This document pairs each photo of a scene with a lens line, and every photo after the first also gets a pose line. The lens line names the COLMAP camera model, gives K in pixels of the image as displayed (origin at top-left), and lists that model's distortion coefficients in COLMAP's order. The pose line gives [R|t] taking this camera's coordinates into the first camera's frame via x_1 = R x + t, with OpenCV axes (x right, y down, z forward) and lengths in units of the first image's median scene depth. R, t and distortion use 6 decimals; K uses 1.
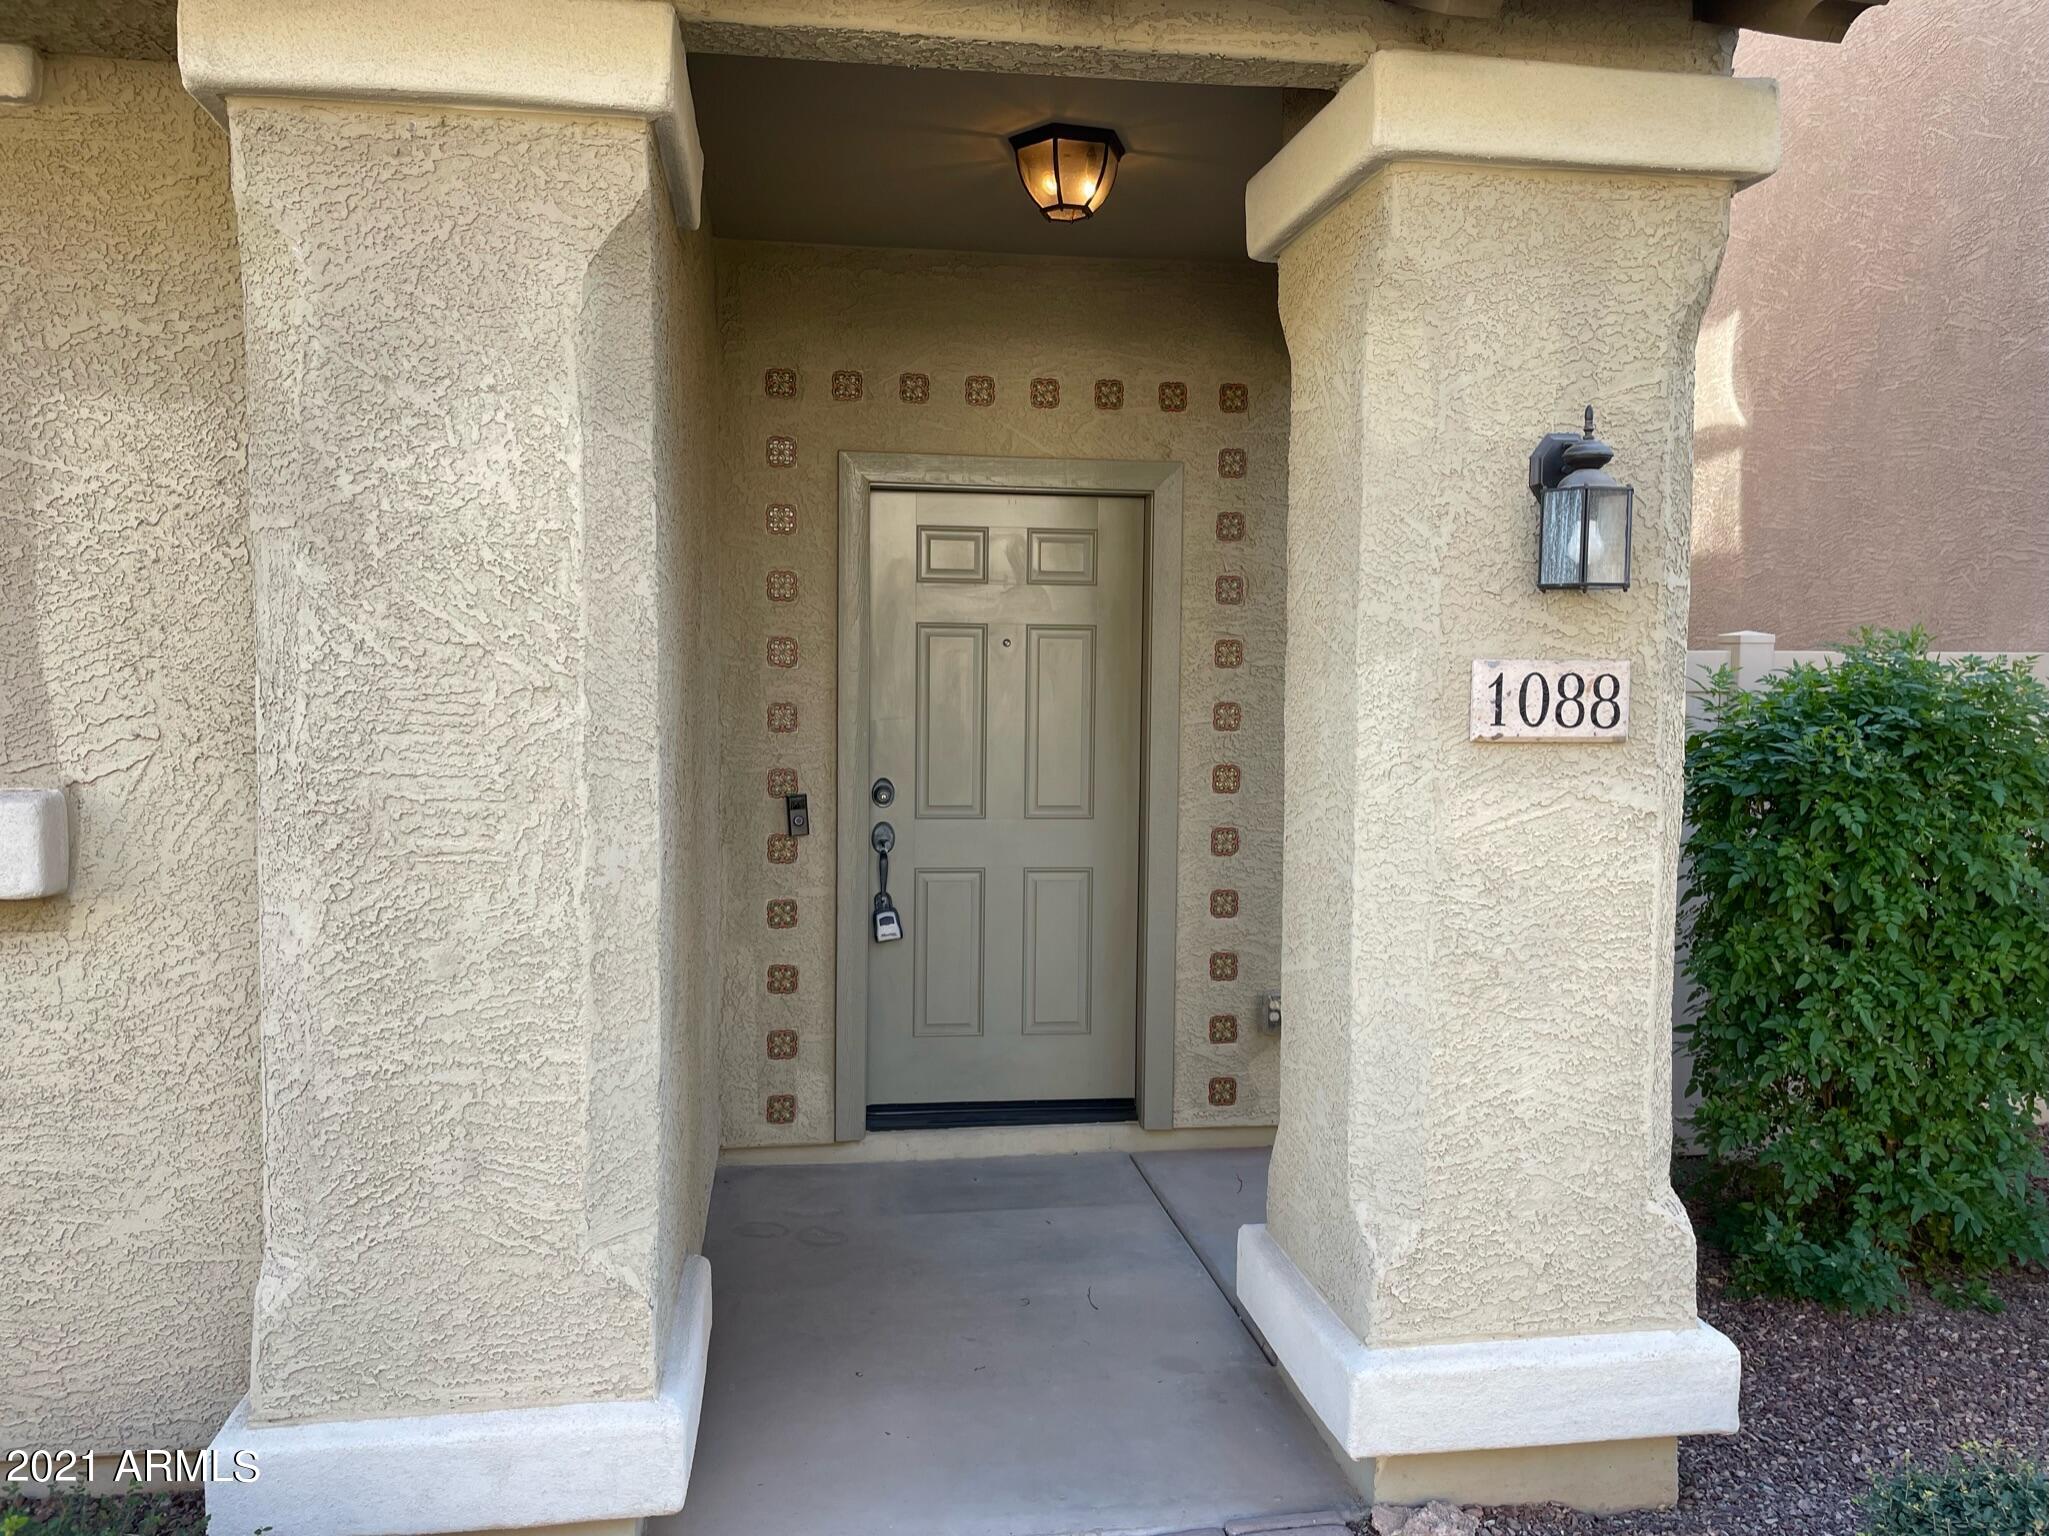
lens RADIAL K [[1545.6, 0, 1034.4], [0, 1545.6, 753.9], [0, 0, 1]] dist [0.103451, -0.142346]
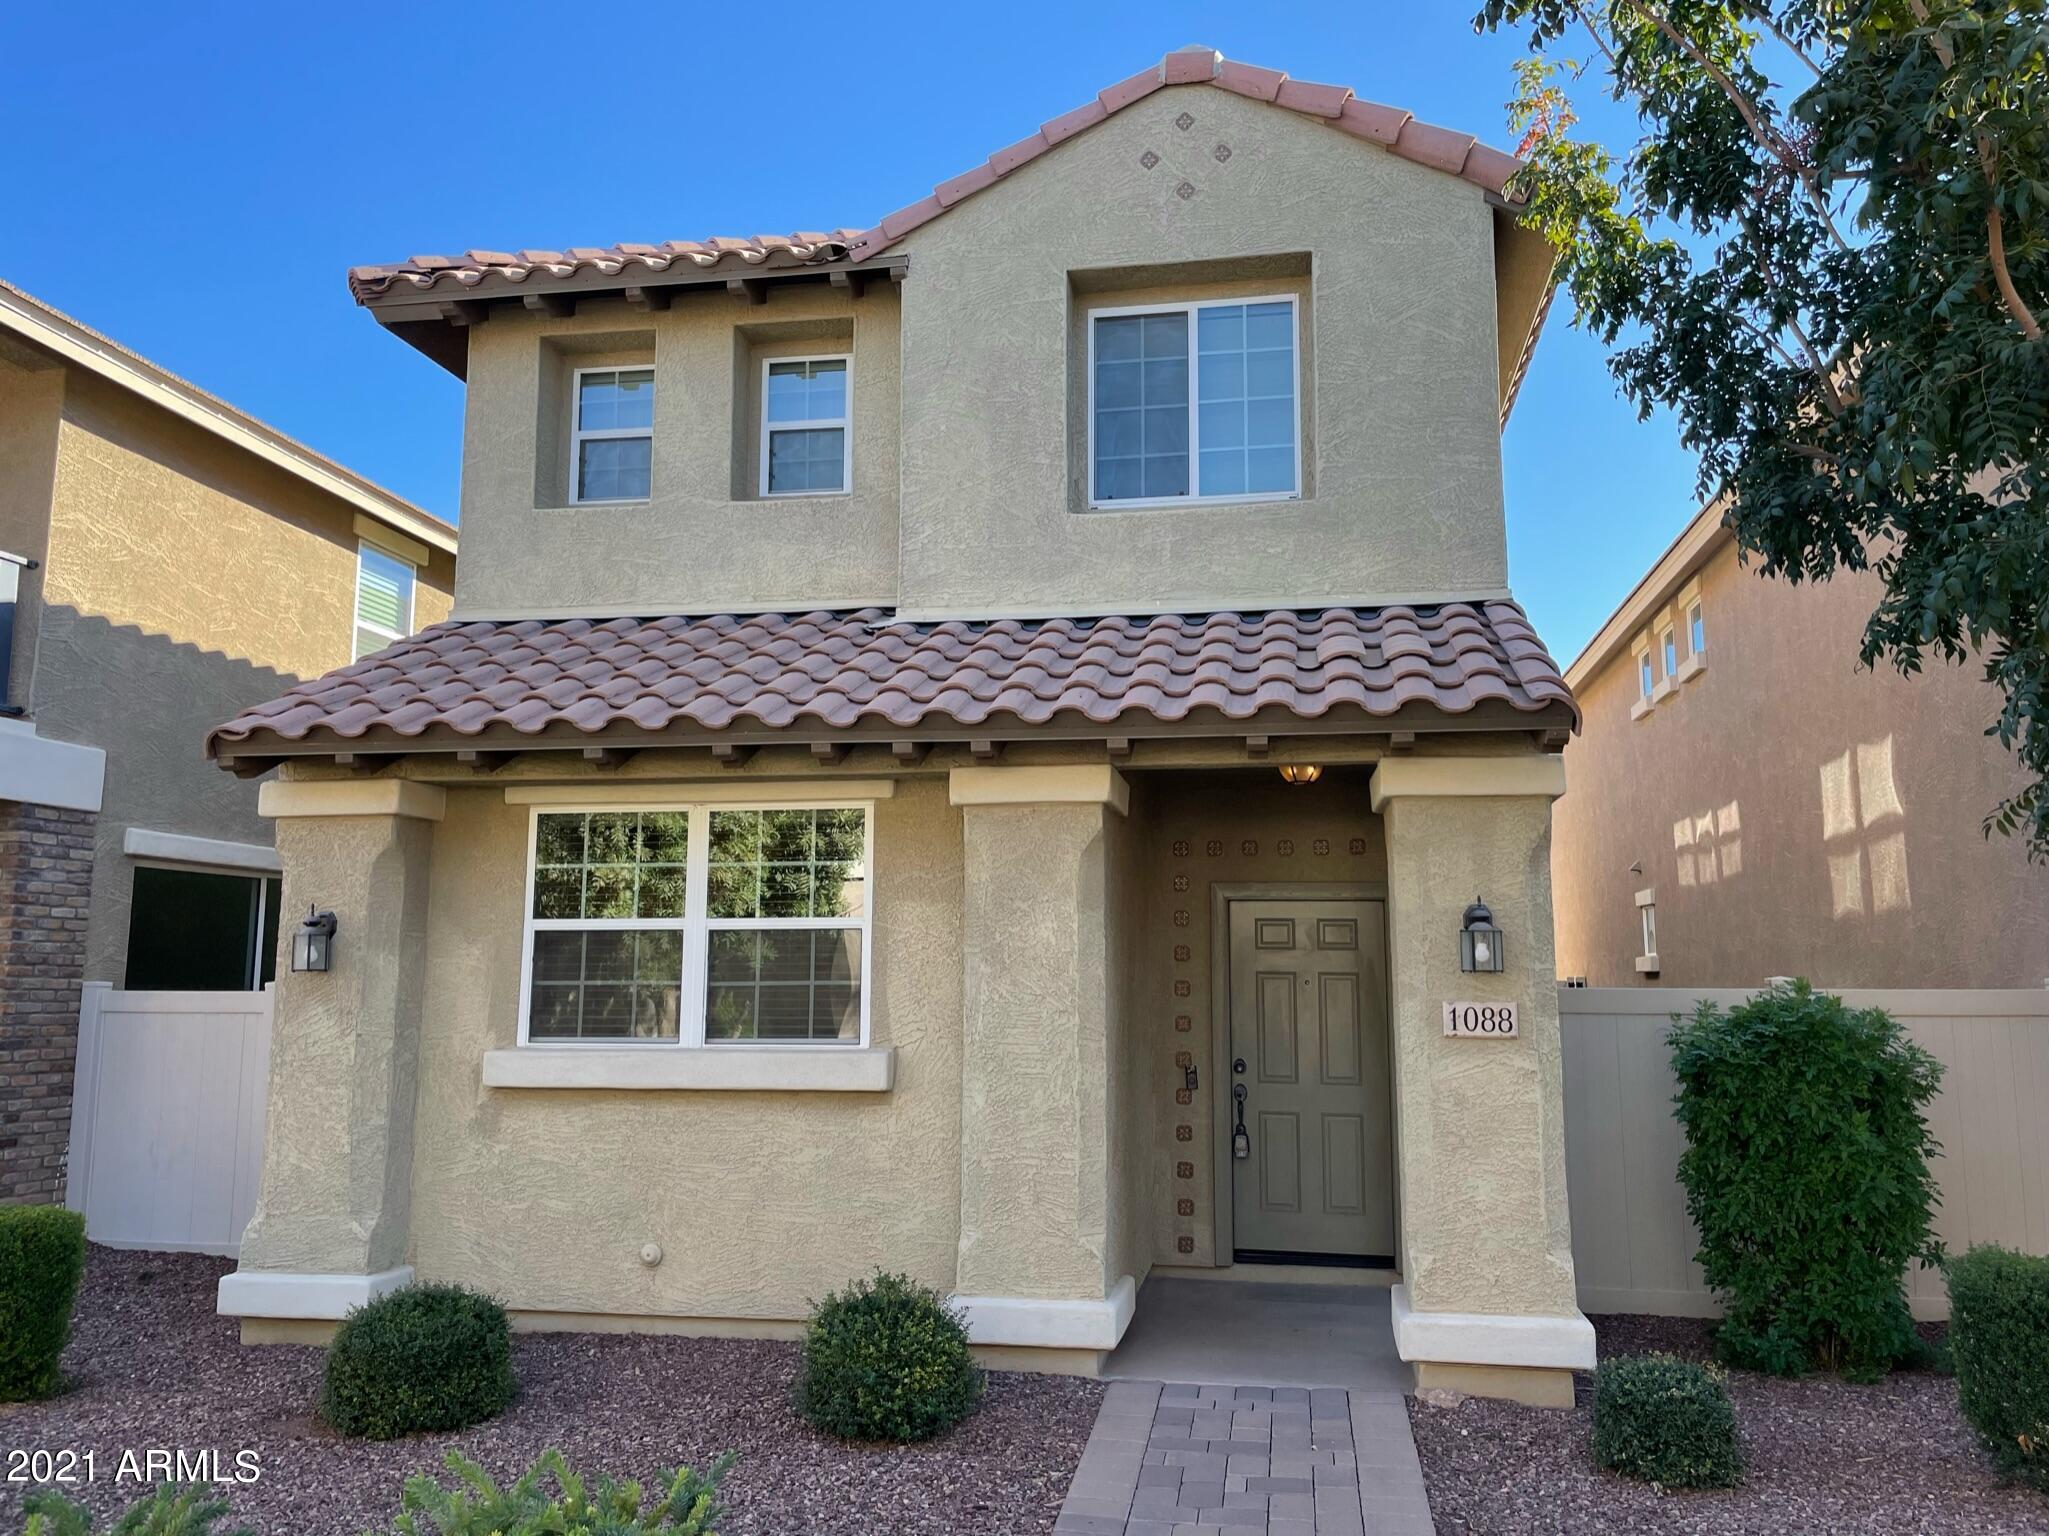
lens RADIAL K [[1545.6, 0, 1034.4], [0, 1545.6, 753.9], [0, 0, 1]] dist [0.103451, -0.142346]
pose [[0.948355, -0.048621, -0.313463, 0.448751], [-0.013703, 0.980982, -0.193615, 0.036384], [0.316915, 0.187911, 0.929653, -1.428868]]
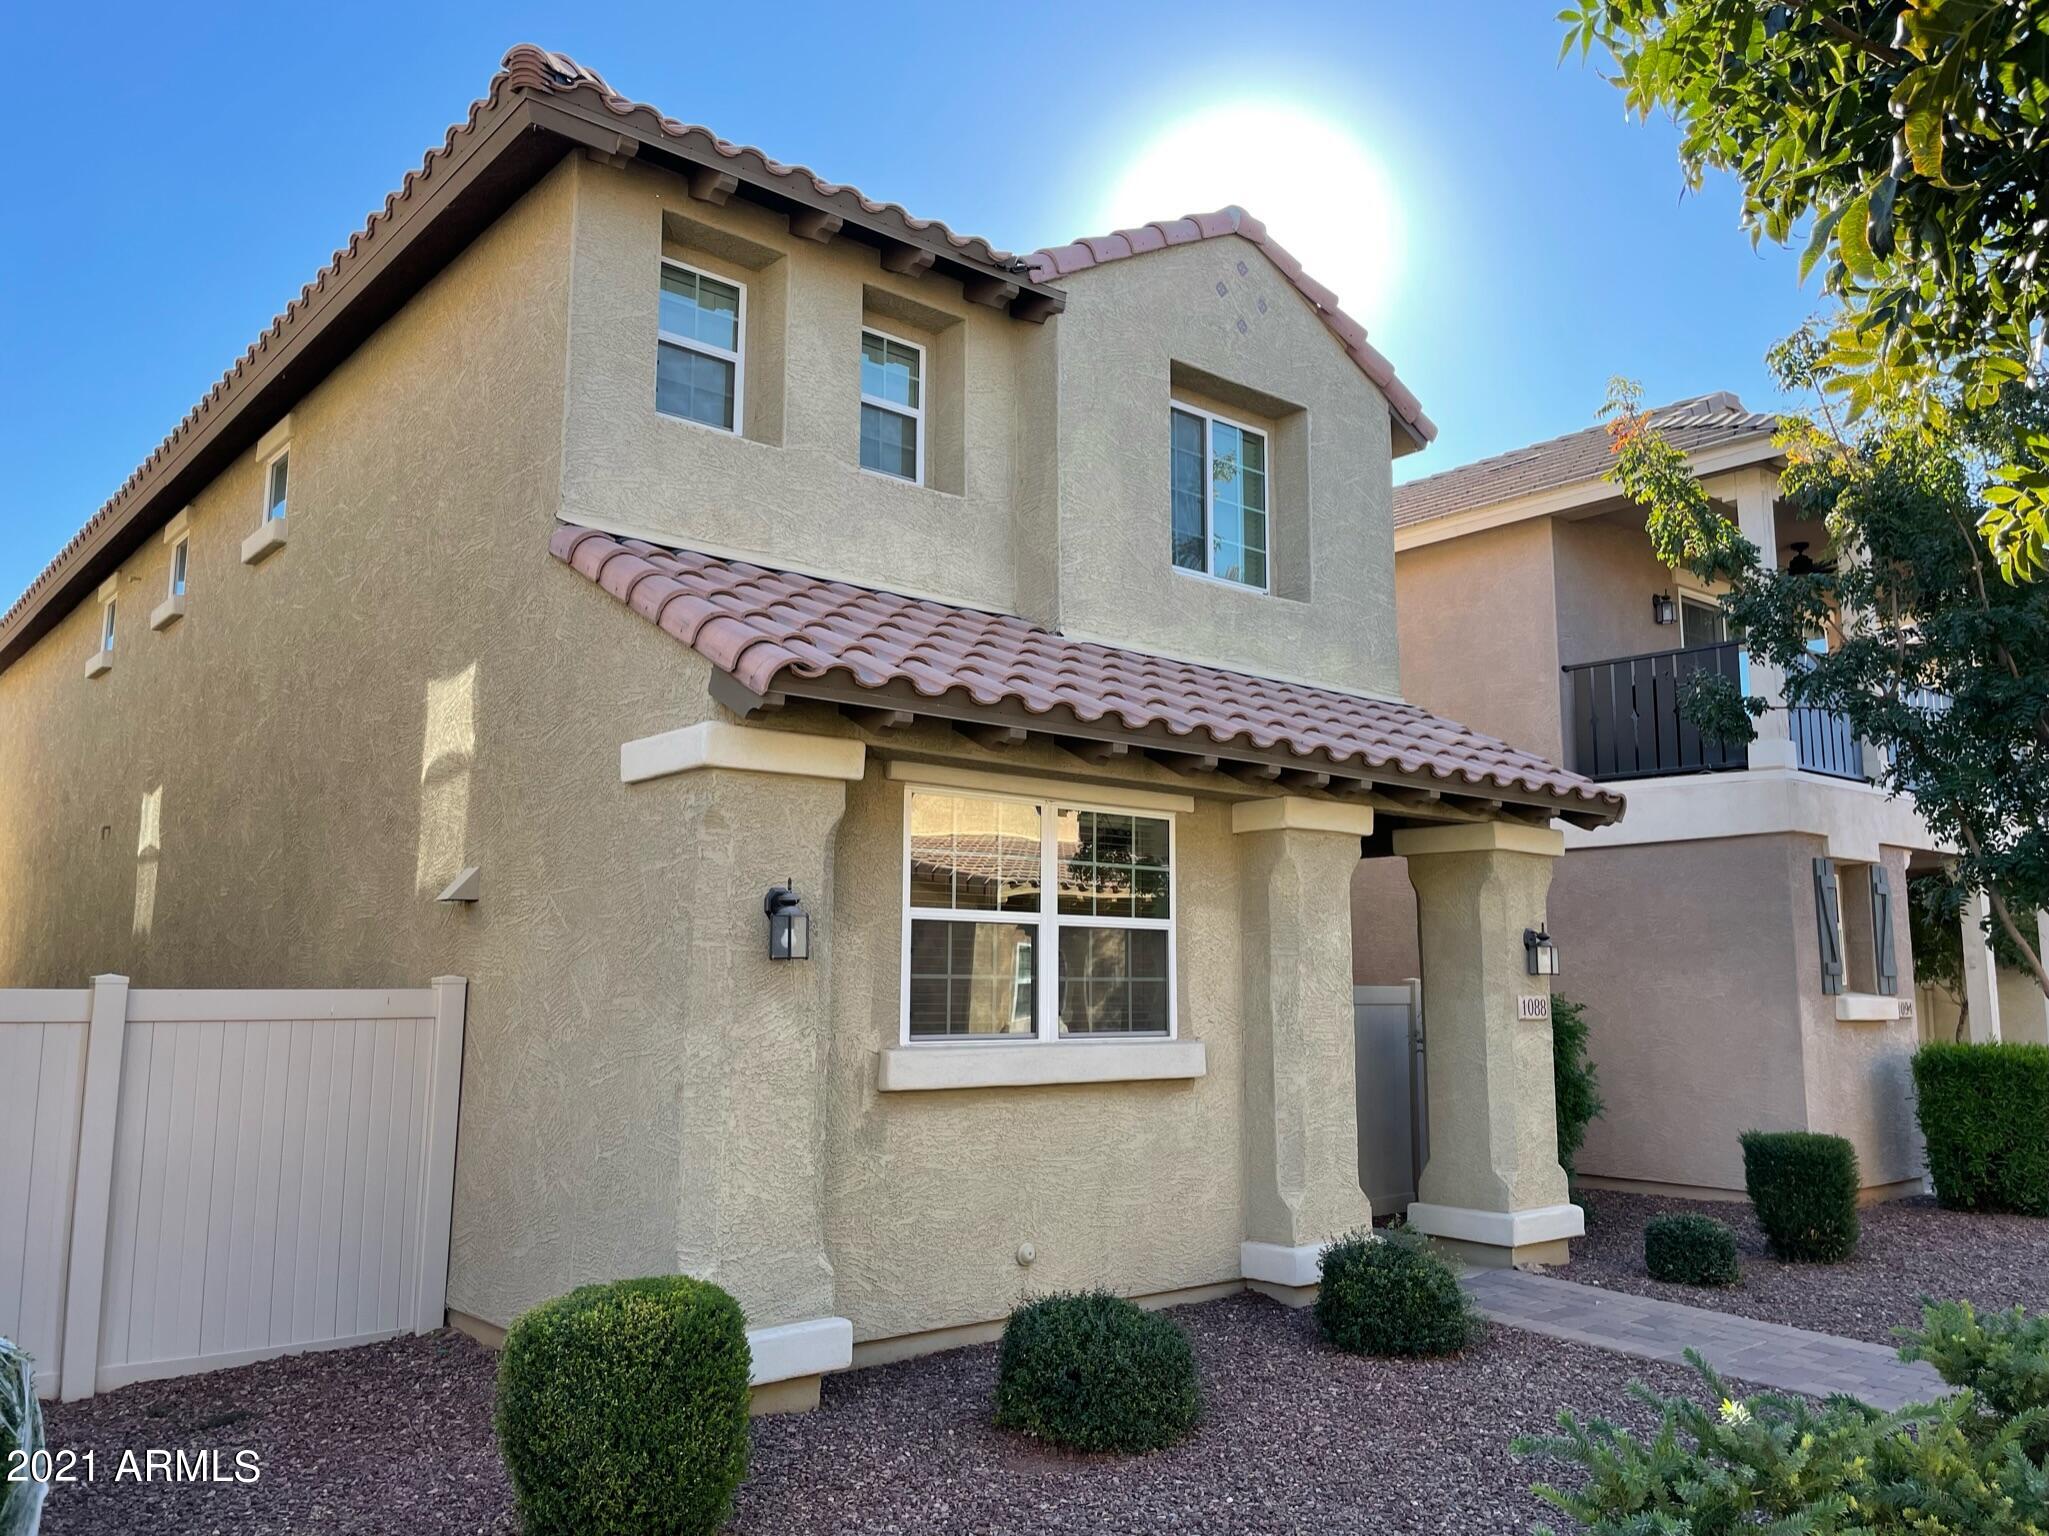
lens RADIAL K [[1554.1, 0, 1019.8], [0, 1554.1, 759.4], [0, 0, 1]] dist [0.105043, -0.146465]
pose [[0.850905, 0.074121, 0.520065, -2.404449], [0.029931, 0.981547, -0.188865, 0.047903], [-0.524467, 0.176273, 0.832984, -1.330740]]
